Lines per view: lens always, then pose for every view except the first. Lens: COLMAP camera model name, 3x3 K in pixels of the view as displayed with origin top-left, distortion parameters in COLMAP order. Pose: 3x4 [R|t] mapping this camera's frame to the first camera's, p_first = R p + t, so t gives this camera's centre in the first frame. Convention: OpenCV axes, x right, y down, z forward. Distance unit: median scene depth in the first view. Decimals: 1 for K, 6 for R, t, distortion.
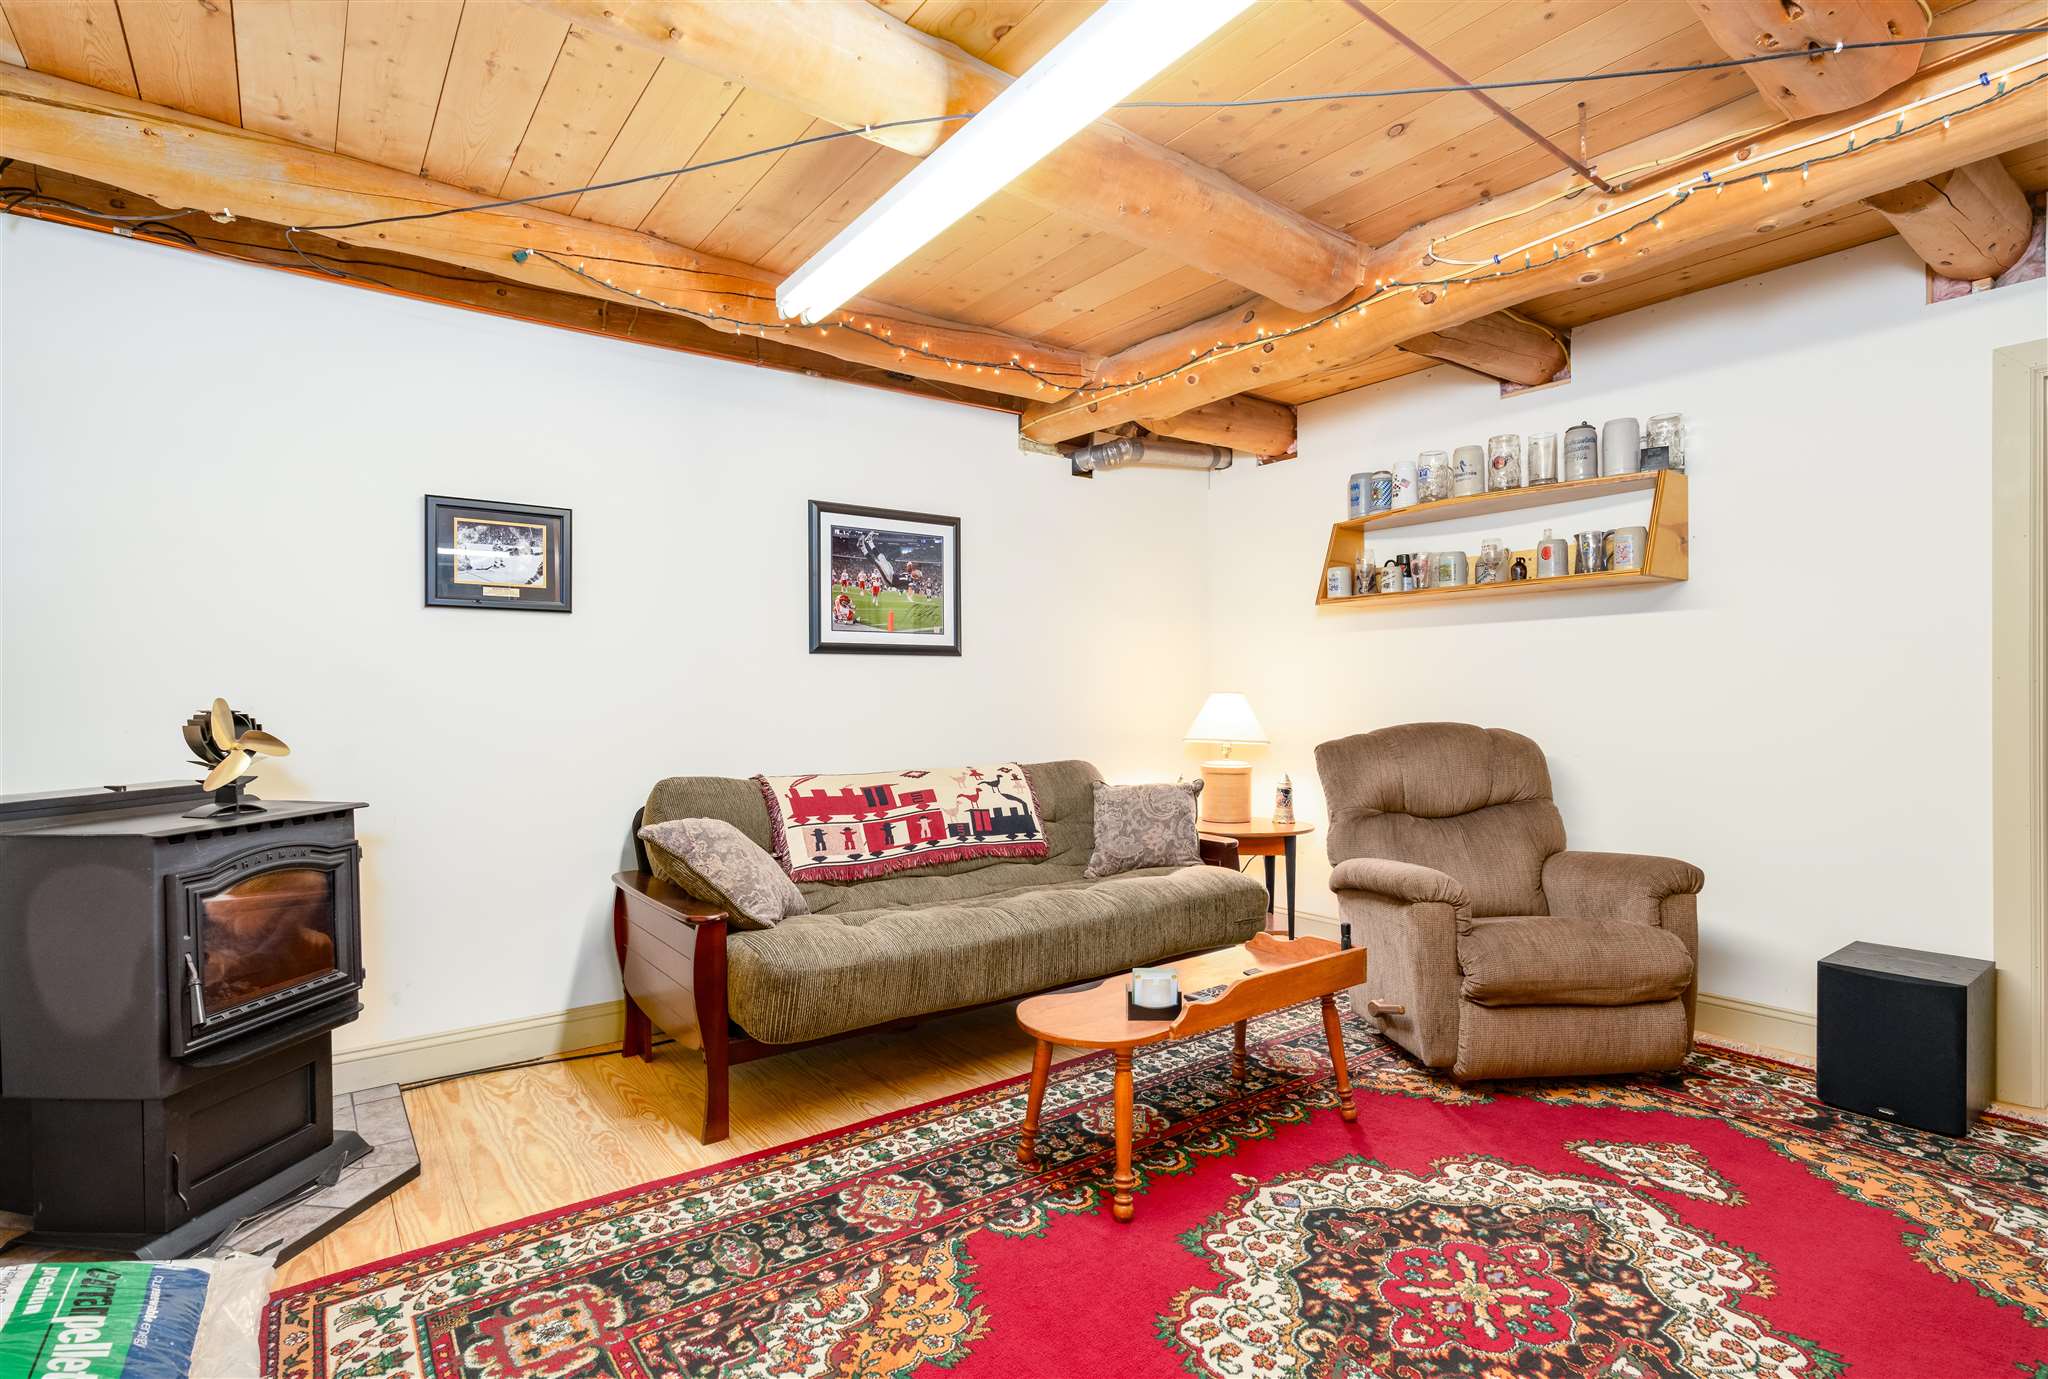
lens RADIAL K [[982.0, 0, 1022.1], [0, 982.0, 695.1], [0, 0, 1]] dist [-0.014331, 0.003876]
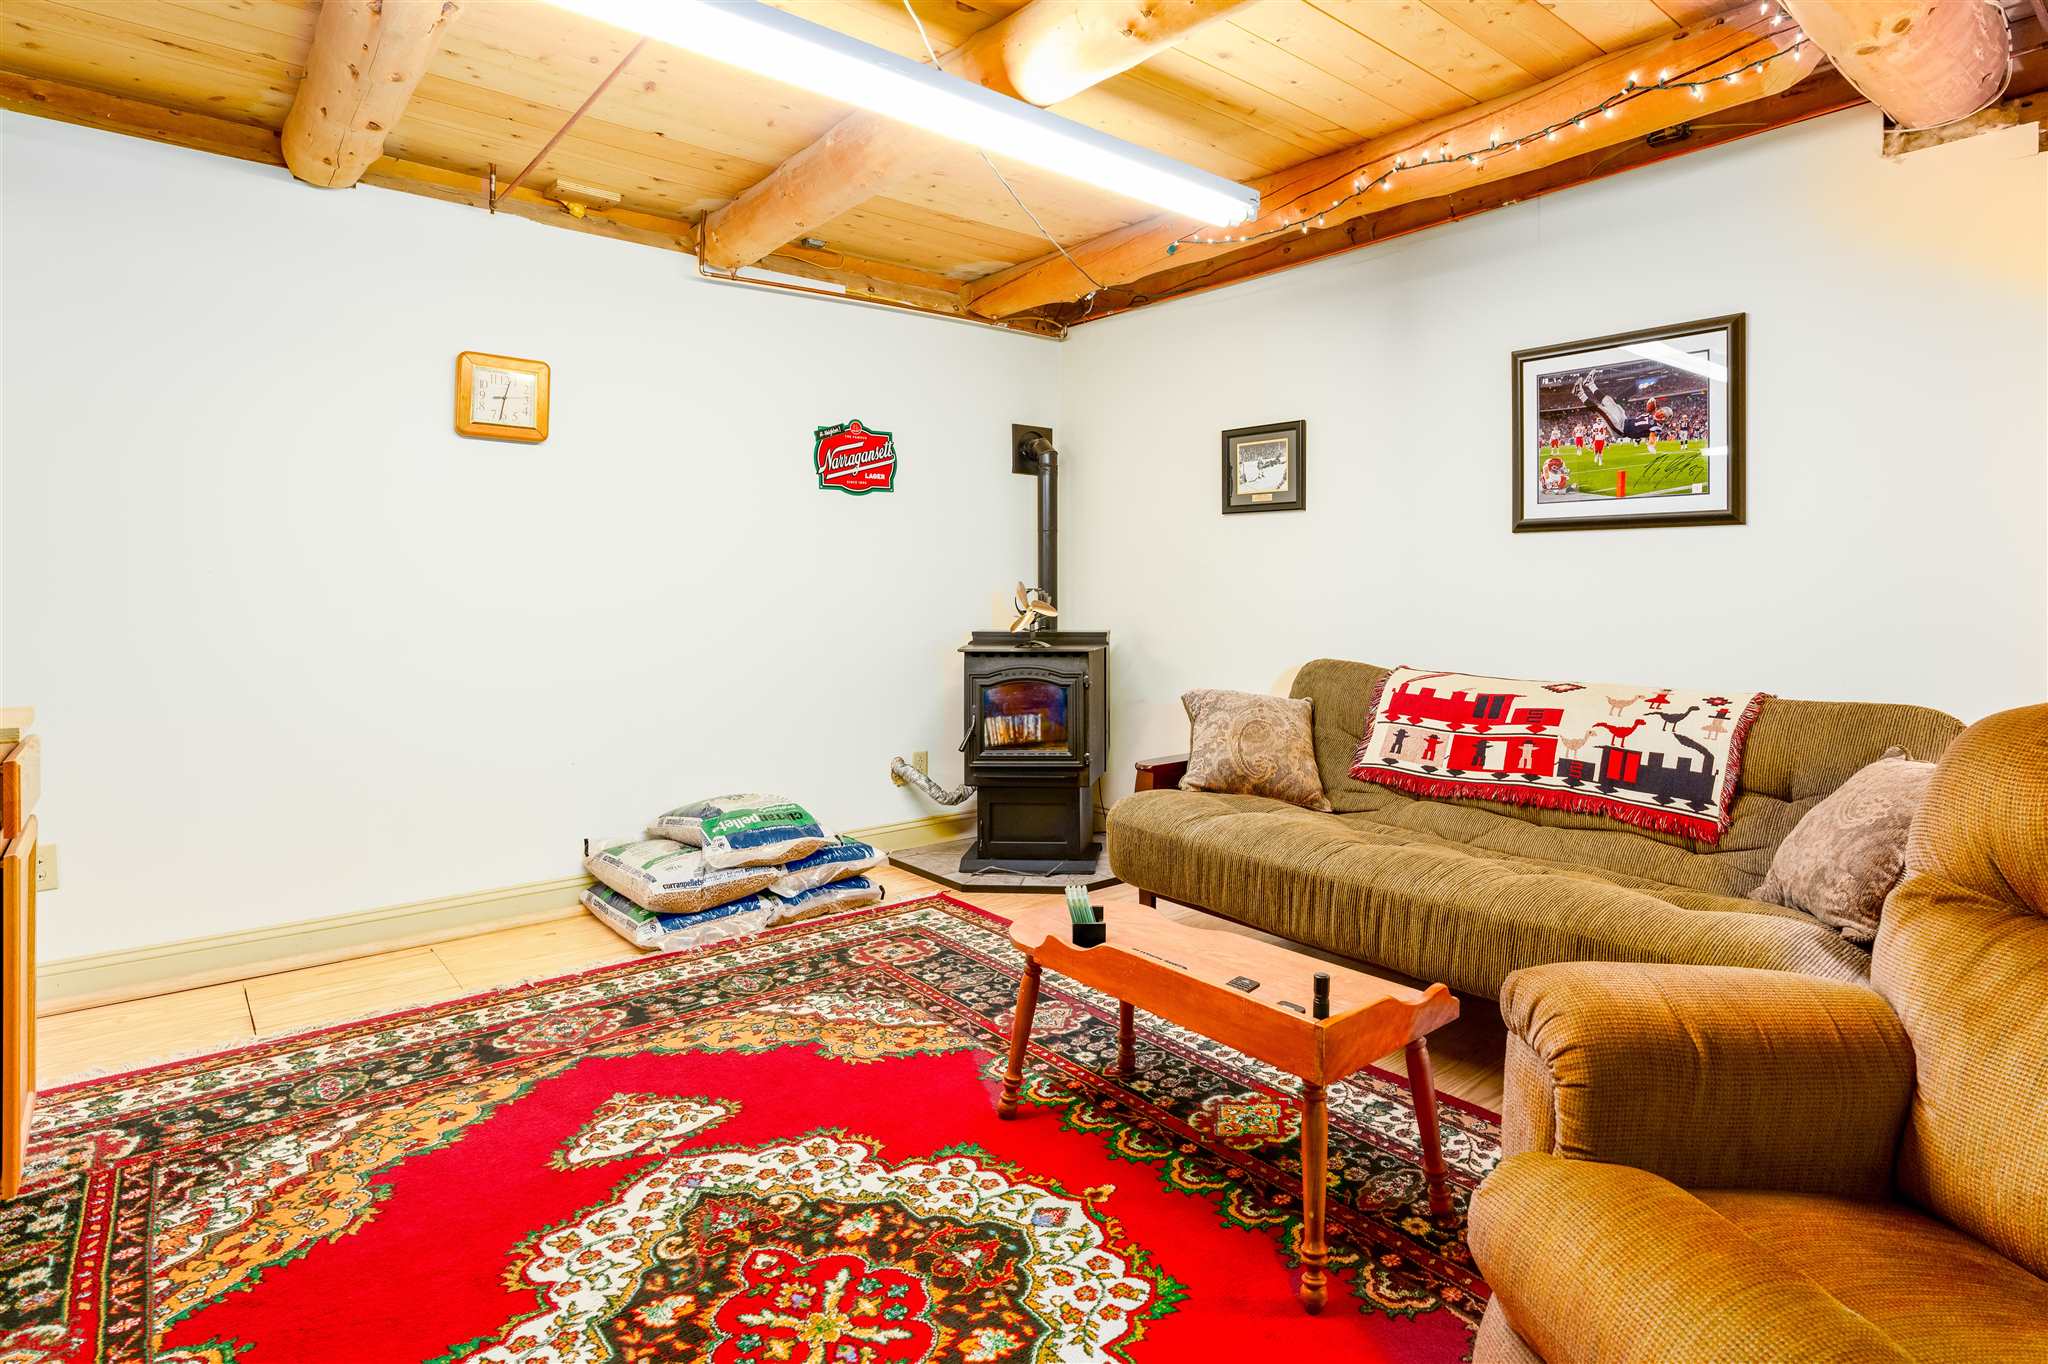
lens RADIAL K [[982.0, 0, 1016.9], [0, 982.0, 576.6], [0, 0, 1]] dist [-0.014331, 0.003876]
pose [[0.086726, 0.003447, -0.996226, 0.641679], [0.000743, 0.999994, 0.003525, -0.008939], [0.996232, -0.001045, 0.086723, 0.542978]]
